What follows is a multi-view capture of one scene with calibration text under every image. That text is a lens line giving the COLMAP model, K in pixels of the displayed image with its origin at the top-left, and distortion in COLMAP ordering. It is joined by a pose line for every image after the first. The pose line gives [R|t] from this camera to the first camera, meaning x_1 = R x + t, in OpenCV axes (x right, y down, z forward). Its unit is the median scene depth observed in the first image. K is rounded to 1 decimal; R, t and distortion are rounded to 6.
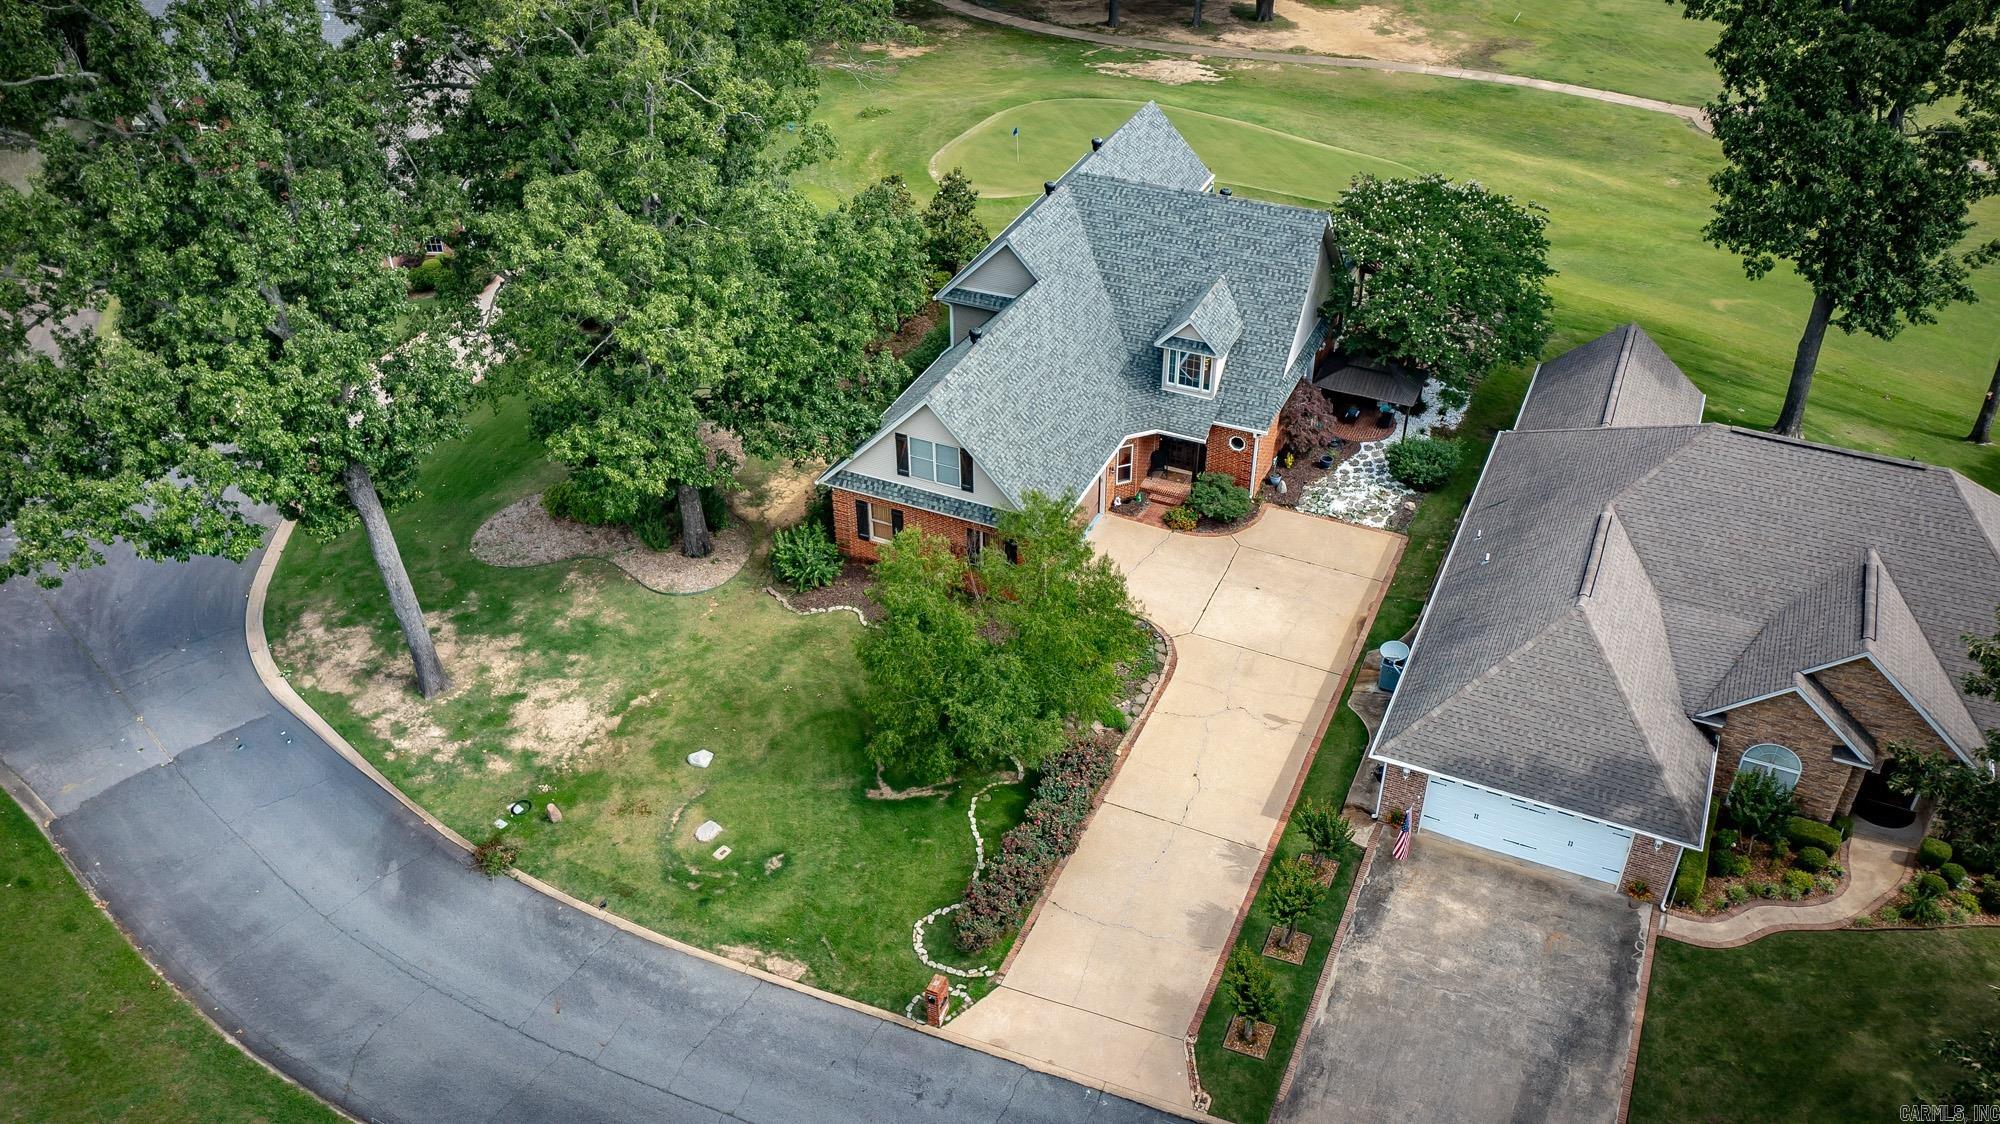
lens RADIAL K [[1606.1, 0, 1000.0], [0, 1606.1, 562.0], [0, 0, 1]] dist [0.006042, 0.013124]
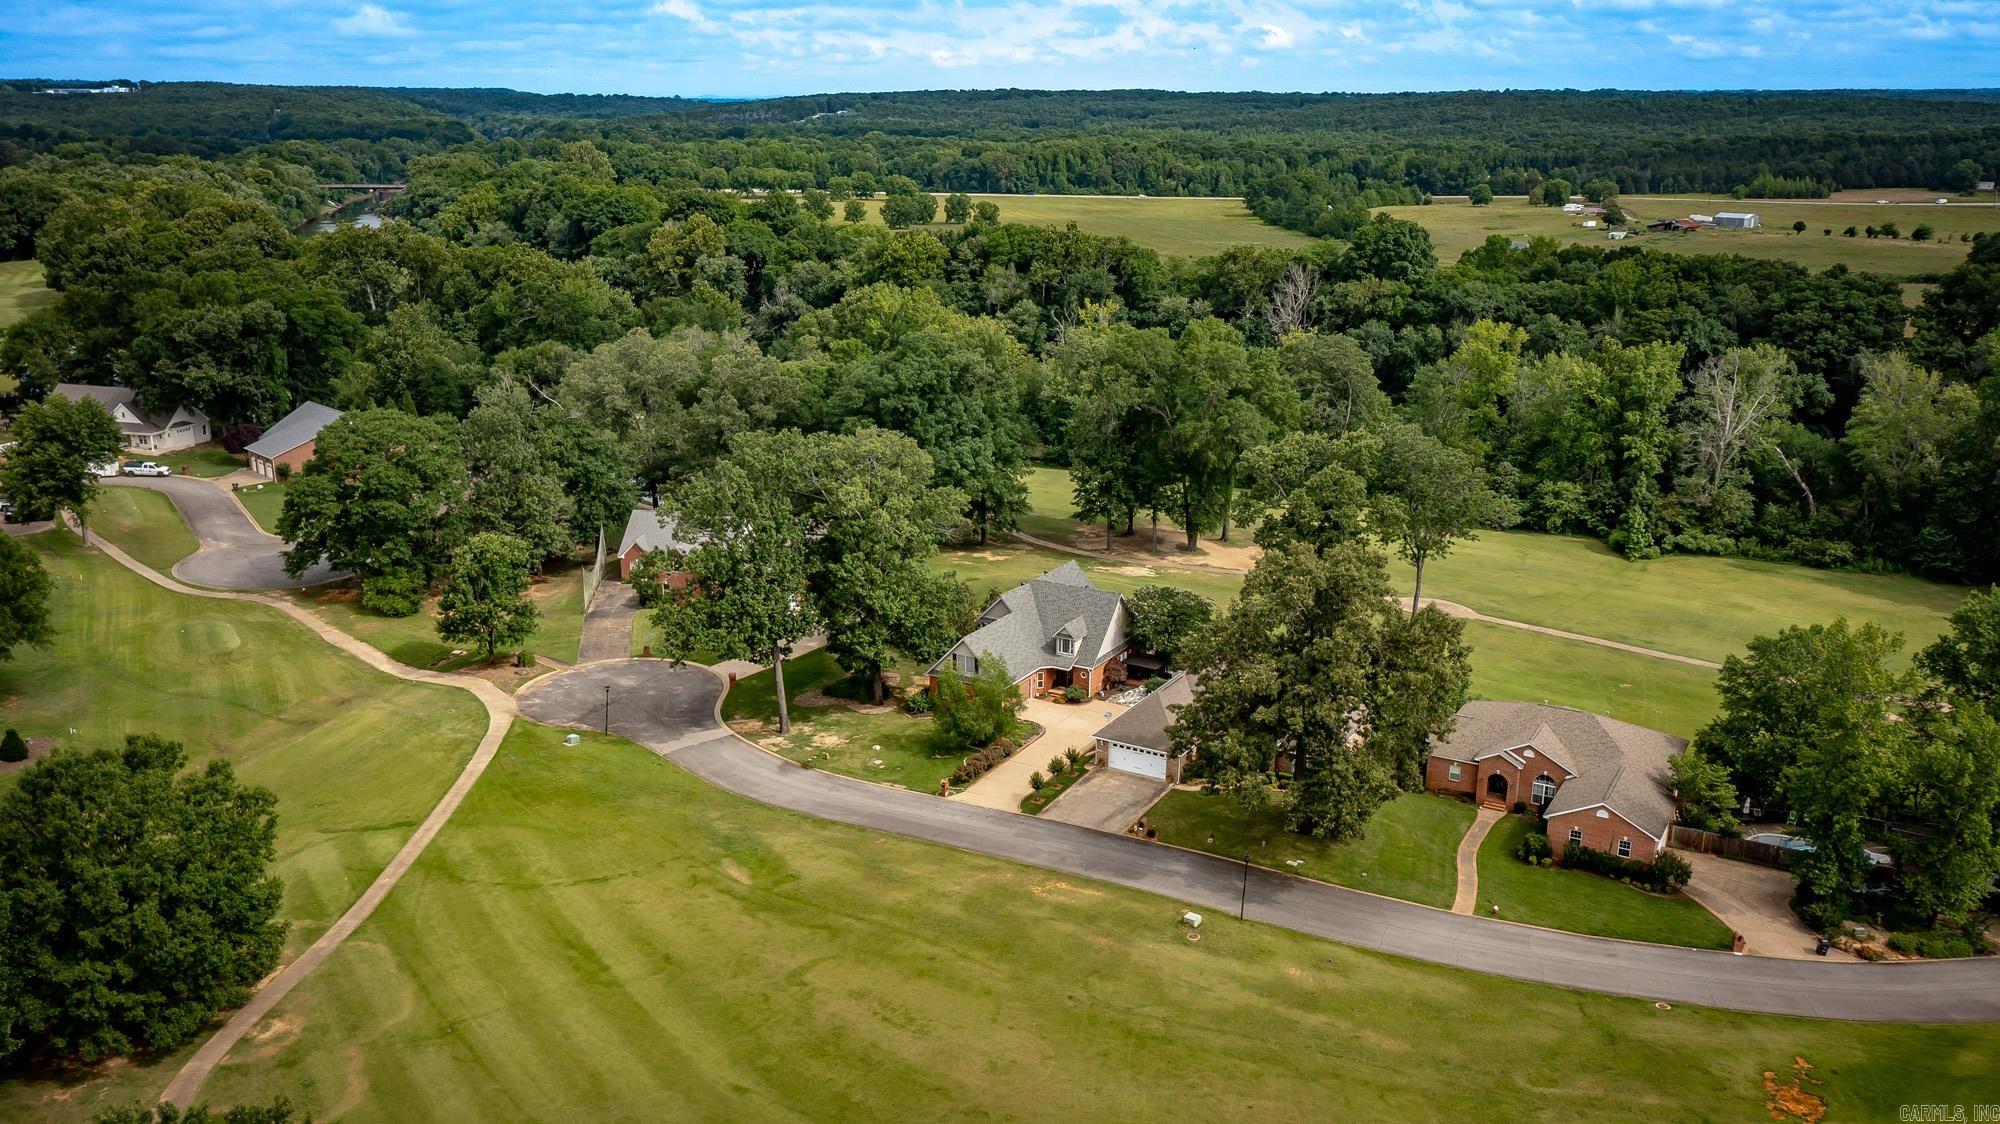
lens RADIAL K [[1606.1, 0, 1000.0], [0, 1606.1, 562.0], [0, 0, 1]] dist [0.006042, 0.013124]
pose [[0.994602, 0.037599, -0.096710, 0.268952], [-0.068256, 0.939072, -0.336877, 0.676402], [0.078151, 0.341659, 0.936569, -1.607824]]
